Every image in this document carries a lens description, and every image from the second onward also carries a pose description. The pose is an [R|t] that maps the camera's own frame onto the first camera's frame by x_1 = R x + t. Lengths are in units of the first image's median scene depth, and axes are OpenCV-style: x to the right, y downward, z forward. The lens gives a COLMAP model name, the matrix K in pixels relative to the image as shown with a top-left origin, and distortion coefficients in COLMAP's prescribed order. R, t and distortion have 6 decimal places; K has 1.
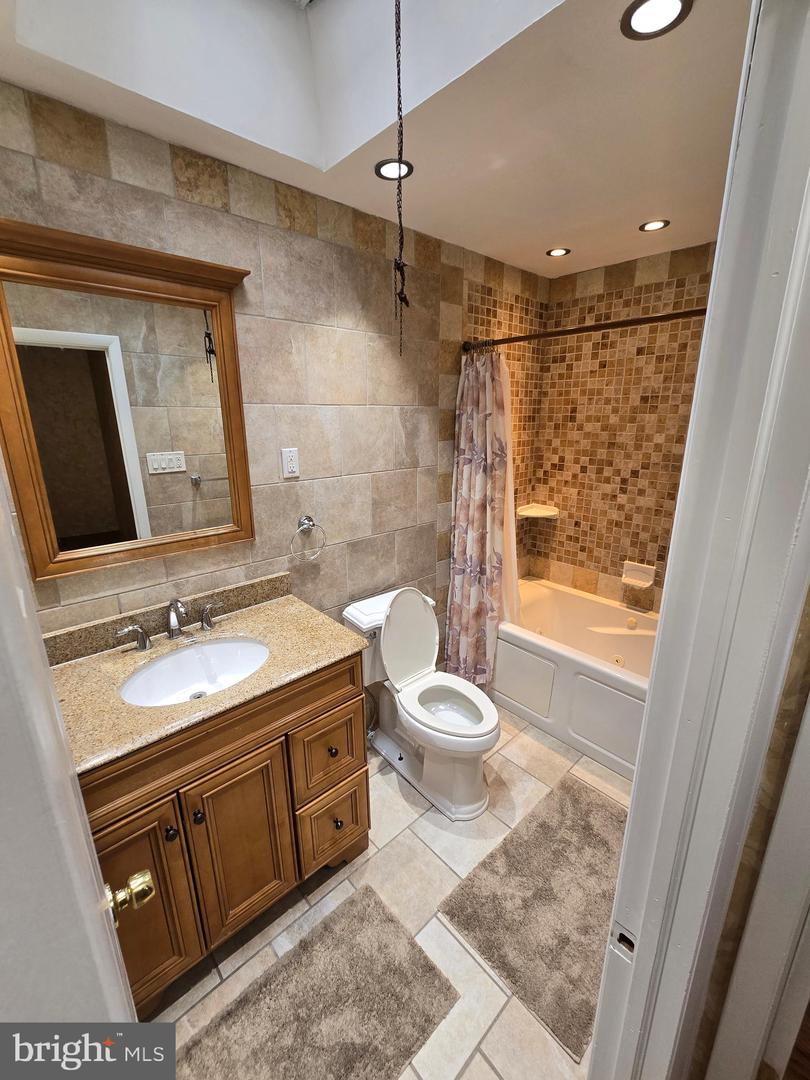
lens RADIAL K [[442.8, 0, 405.8], [0, 442.8, 534.8], [0, 0, 1]] dist [-0.001941, 0.000196]
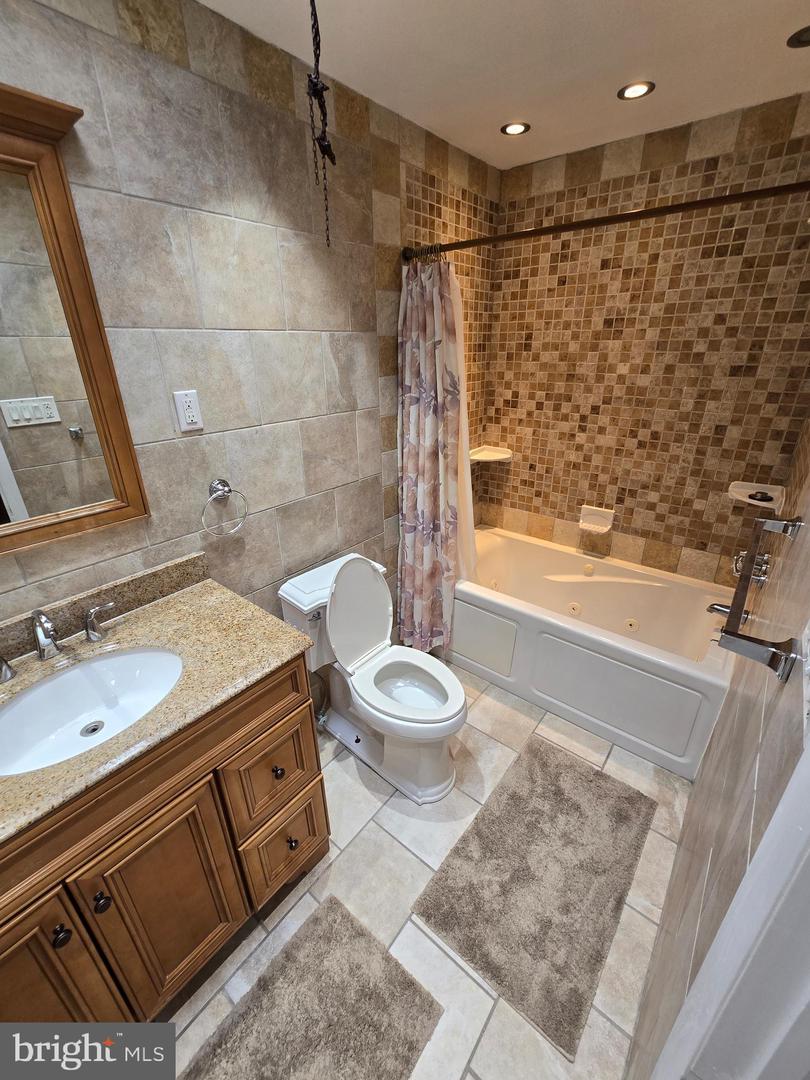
lens RADIAL K [[442.8, 0, 405.8], [0, 442.8, 534.8], [0, 0, 1]] dist [-0.001941, 0.000196]
pose [[0.988767, -0.065532, 0.134331, -0.009129], [0.046129, 0.988679, 0.142779, -0.041965], [-0.142167, -0.134978, 0.980596, 0.170432]]
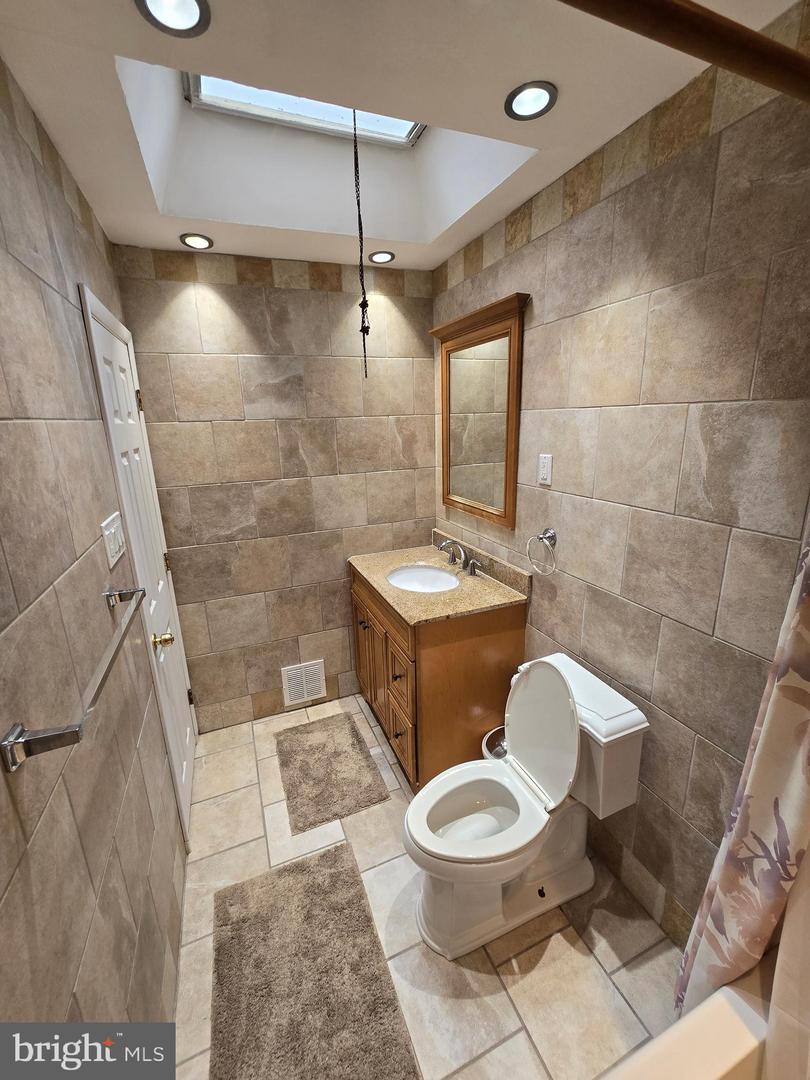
lens RADIAL K [[442.8, 0, 405.8], [0, 442.8, 534.8], [0, 0, 1]] dist [-0.001941, 0.000196]
pose [[-0.341775, 0.252039, -0.905354, 0.715404], [-0.218815, 0.915547, 0.337480, -0.275278], [0.913953, 0.313447, -0.257761, 0.958933]]
